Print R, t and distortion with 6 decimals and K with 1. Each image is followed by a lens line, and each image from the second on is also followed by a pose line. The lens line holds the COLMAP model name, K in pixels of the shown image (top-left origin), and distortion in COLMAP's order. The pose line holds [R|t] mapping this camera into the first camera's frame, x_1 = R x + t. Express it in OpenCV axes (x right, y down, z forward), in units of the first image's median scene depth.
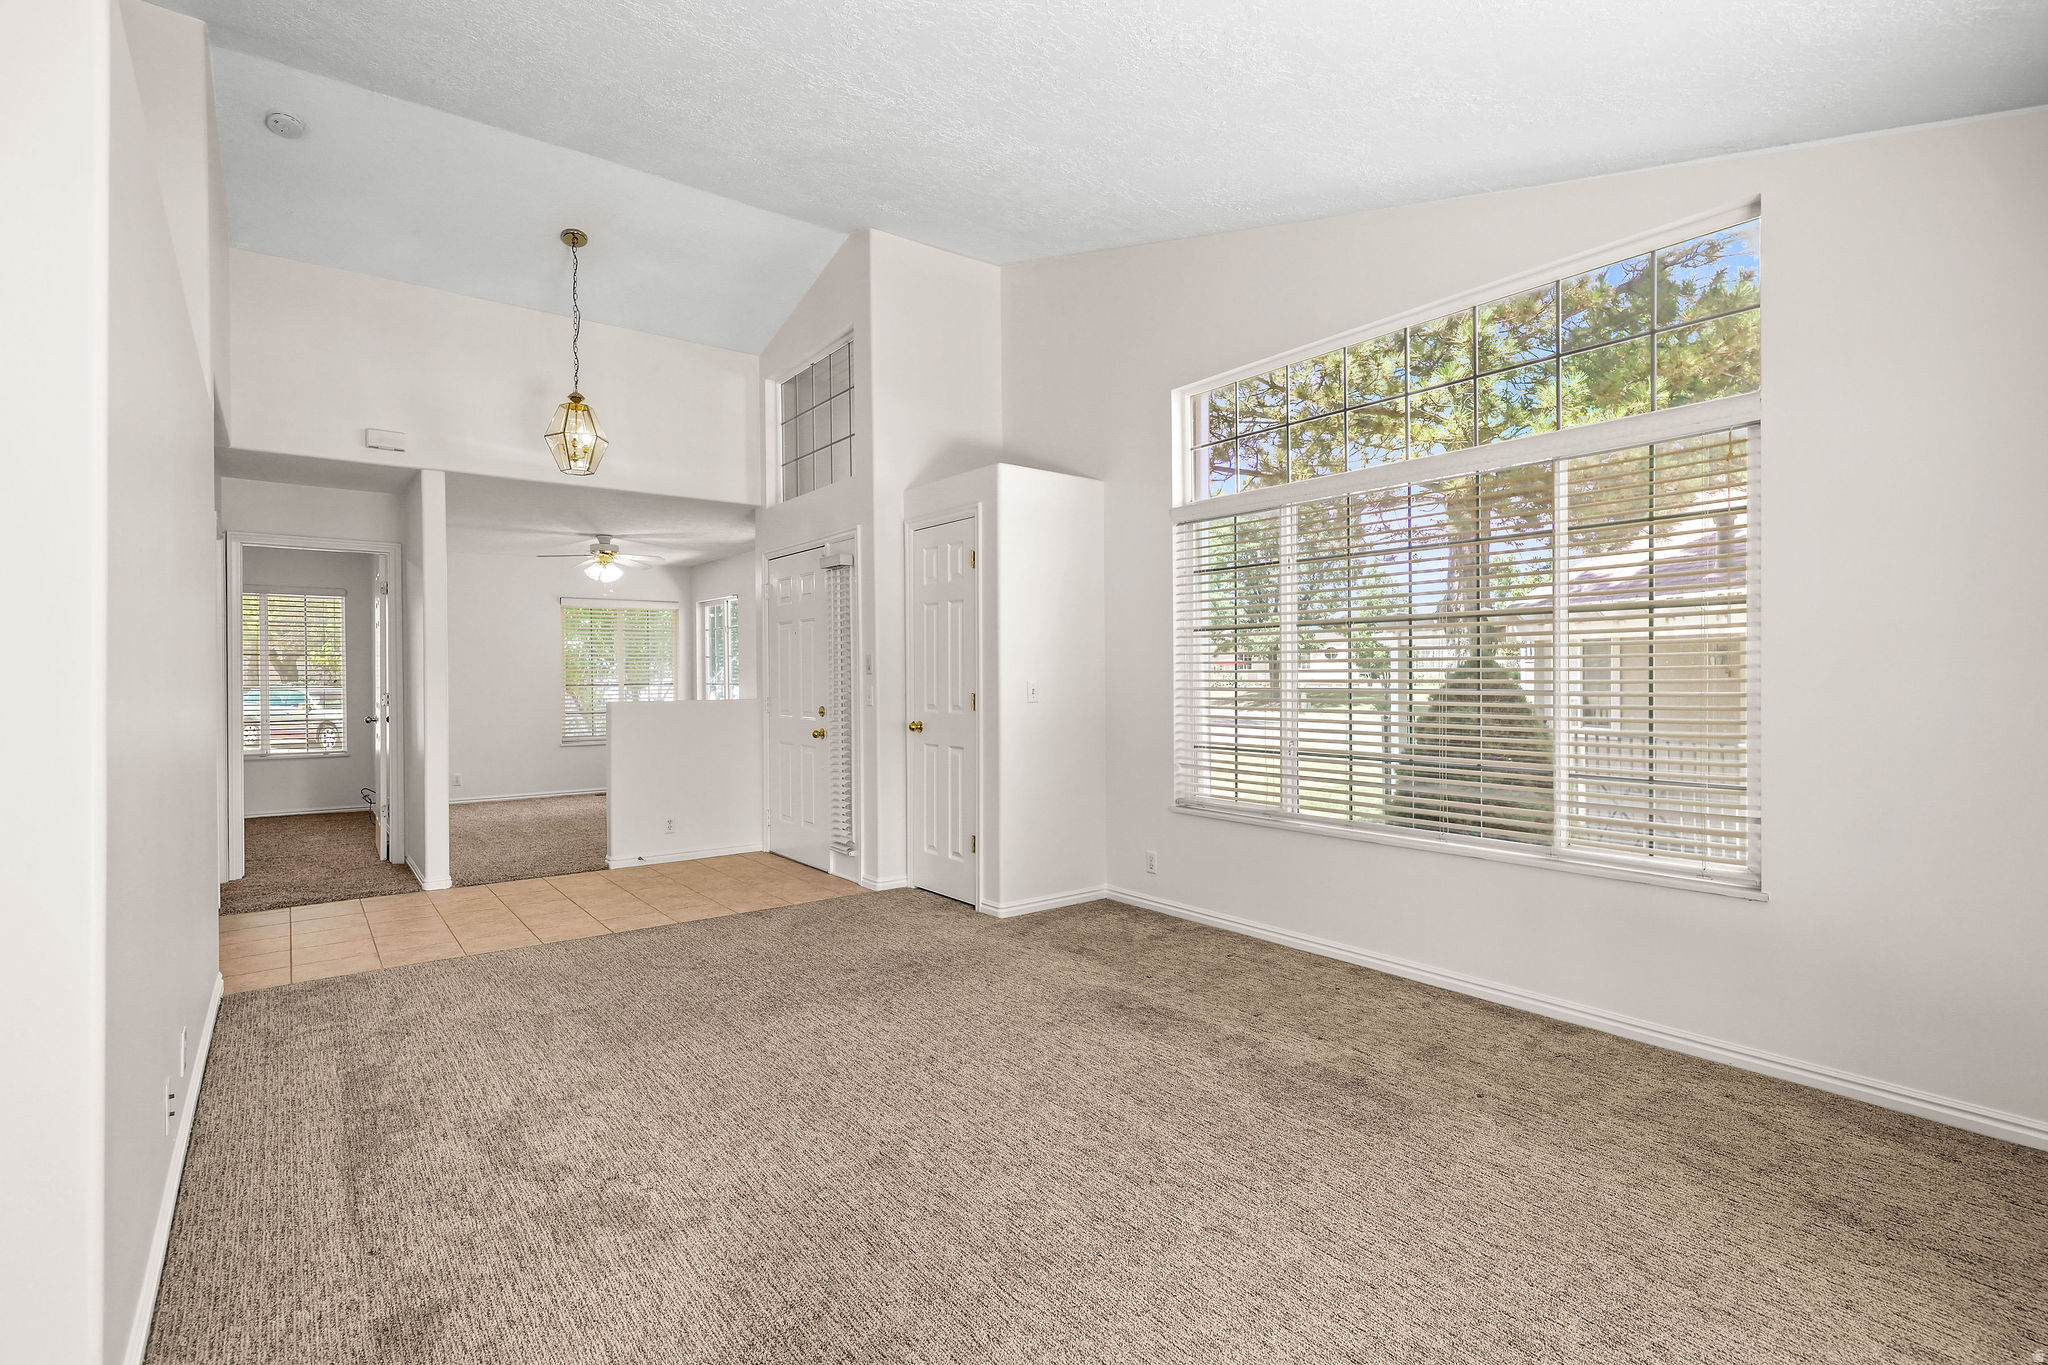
lens RADIAL K [[939.4, 0, 999.7], [0, 939.4, 683.8], [0, 0, 1]] dist [-0.000928, 0.000534]
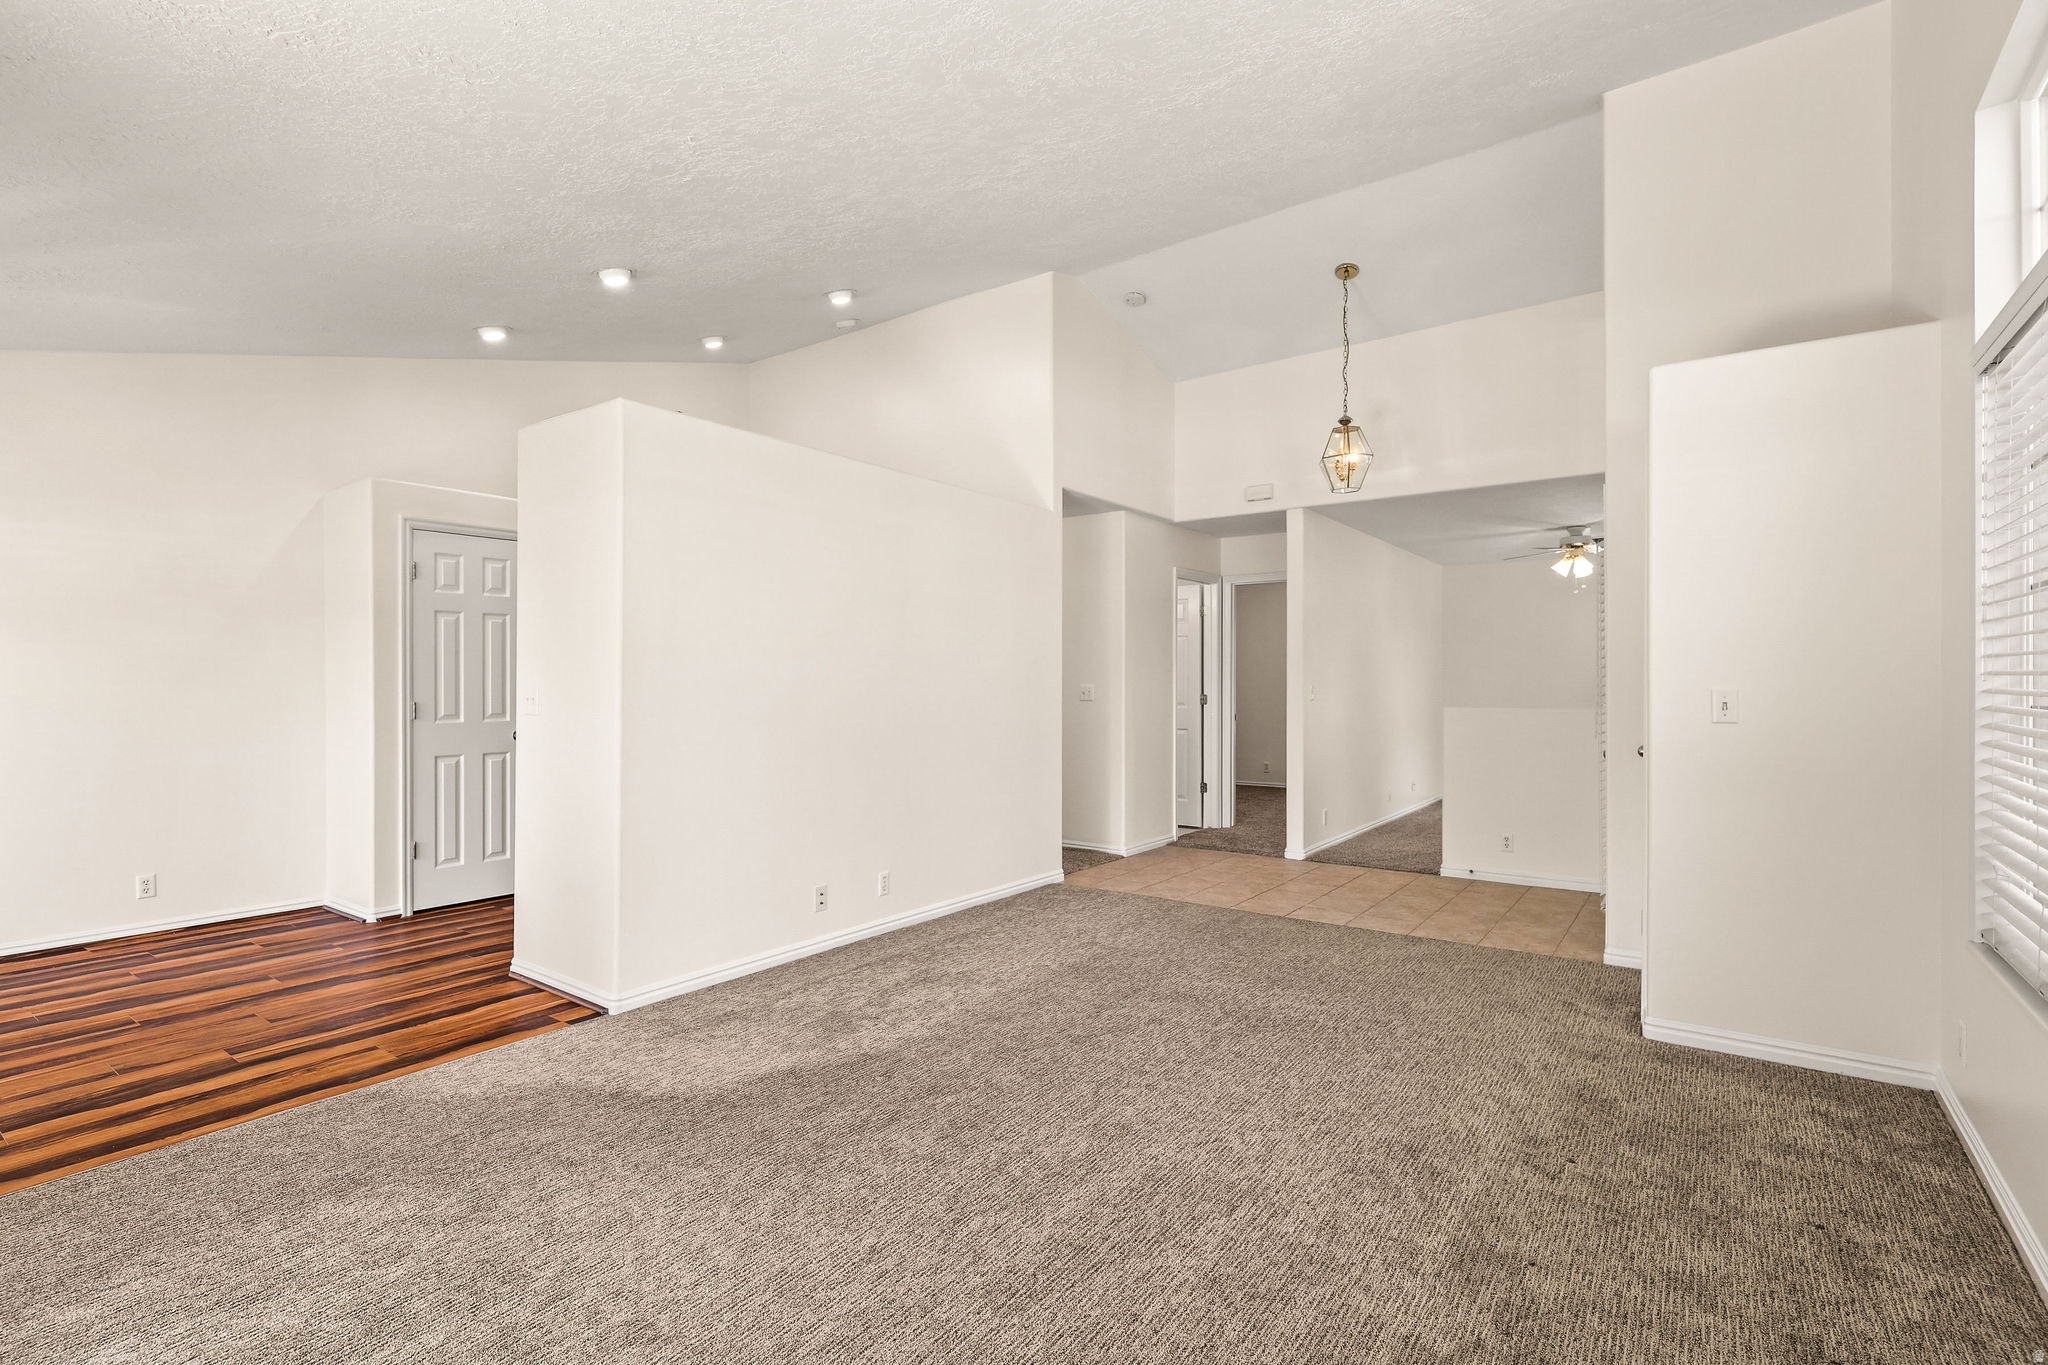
lens RADIAL K [[939.4, 0, 1012.8], [0, 939.4, 684.5], [0, 0, 1]] dist [-0.000928, 0.000534]
pose [[0.290128, 0.001831, -0.956986, 0.453786], [-0.002925, 0.999995, 0.001027, -0.004210], [0.956983, 0.002502, 0.290132, 0.319891]]
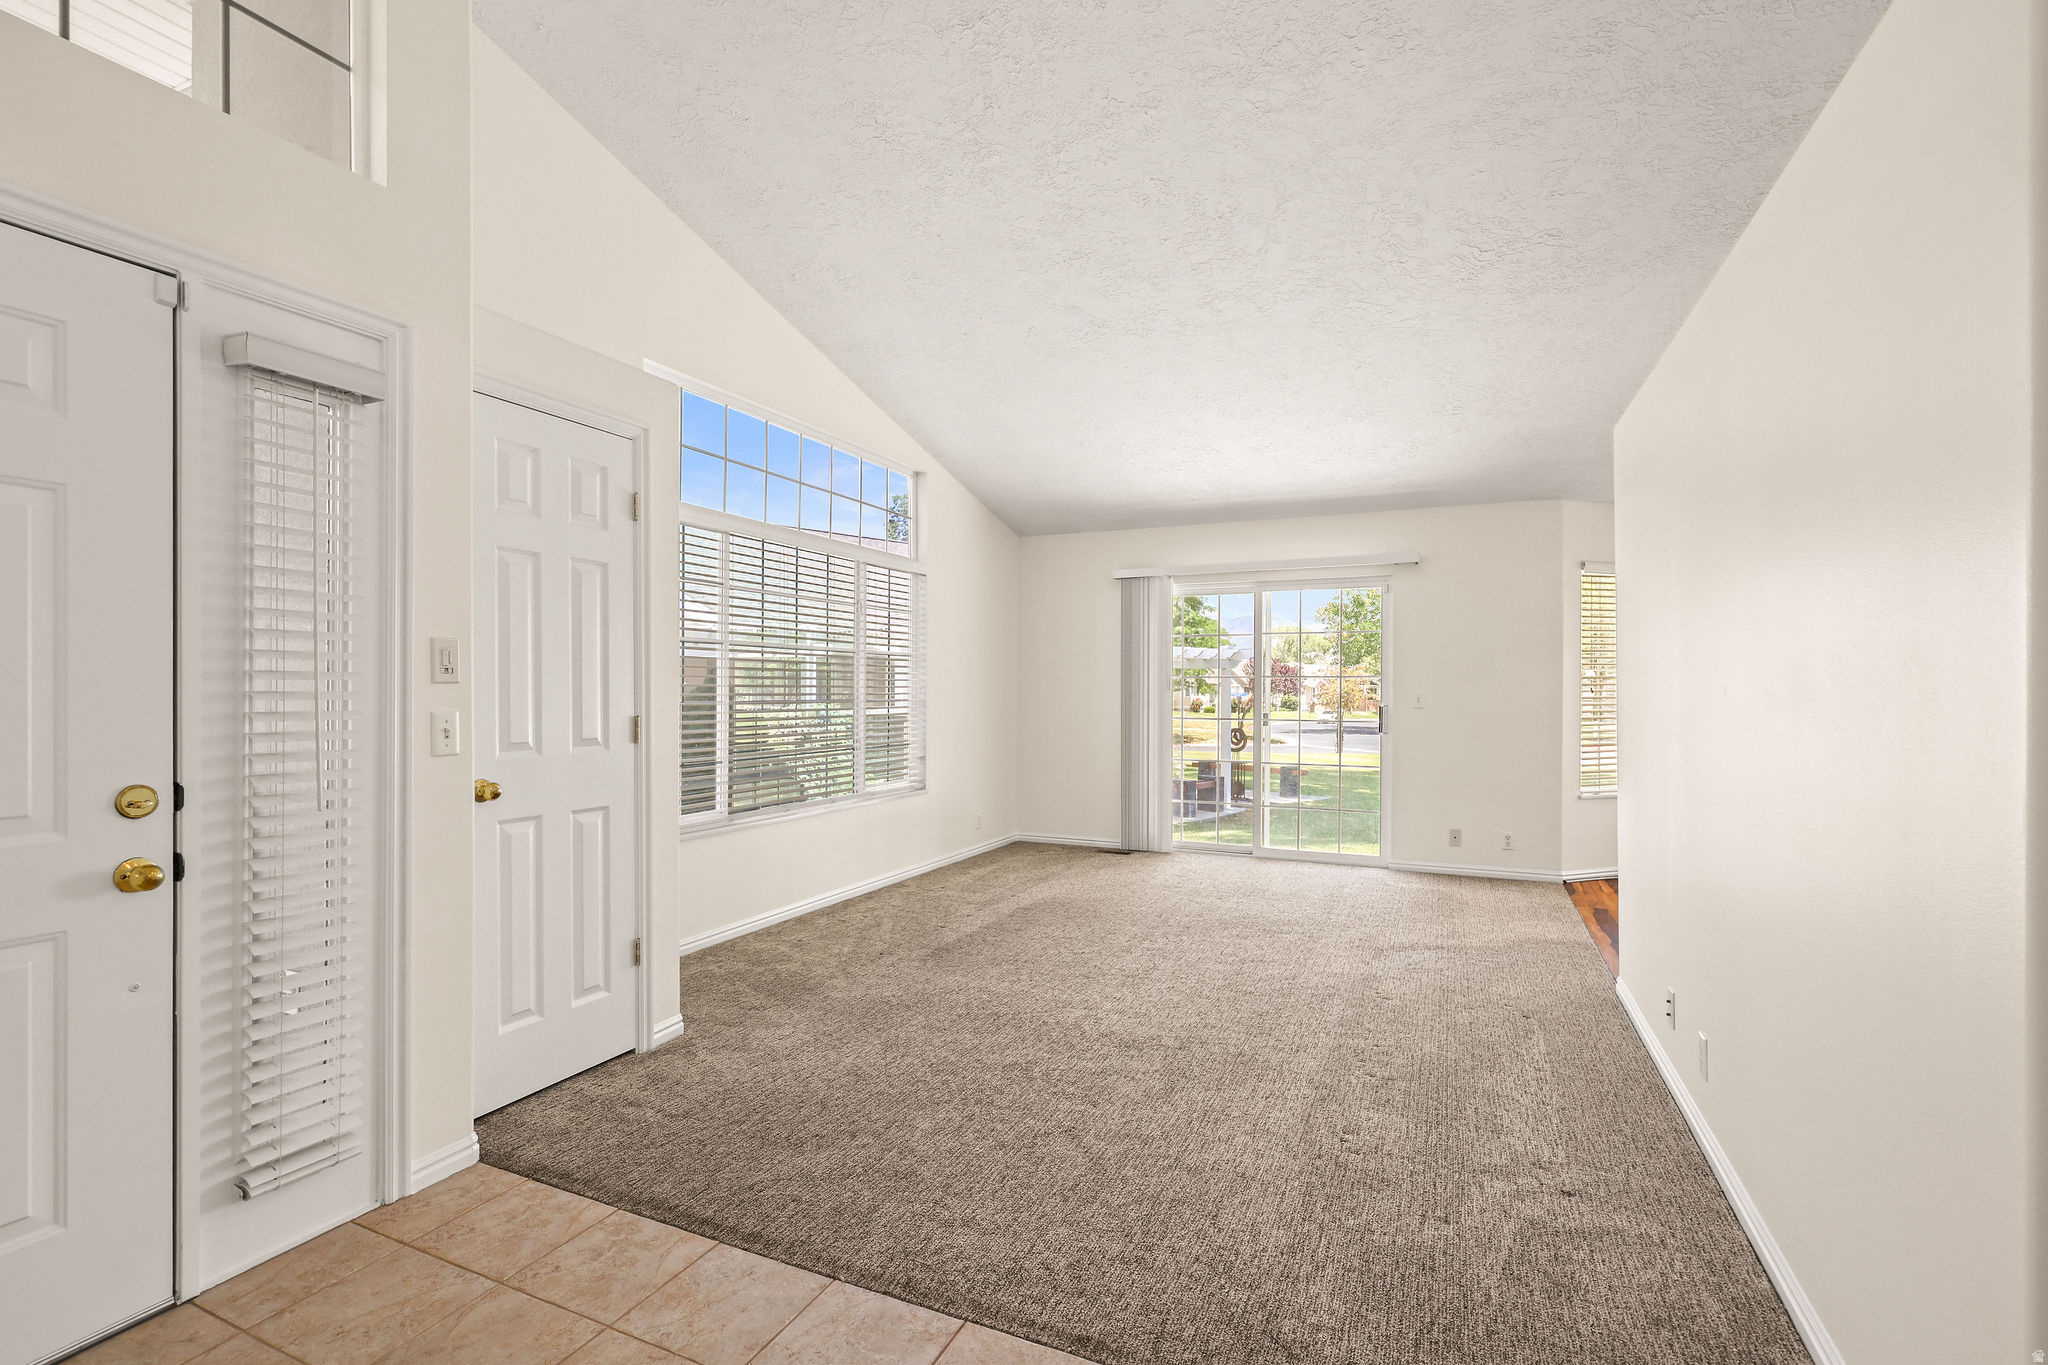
lens RADIAL K [[939.4, 0, 991.8], [0, 939.4, 697.7], [0, 0, 1]] dist [-0.000928, 0.000534]
pose [[-0.452919, -0.002226, 0.891549, -0.648016], [0.007240, 0.999955, 0.006175, -0.005116], [-0.891522, 0.009251, -0.452883, 0.979173]]
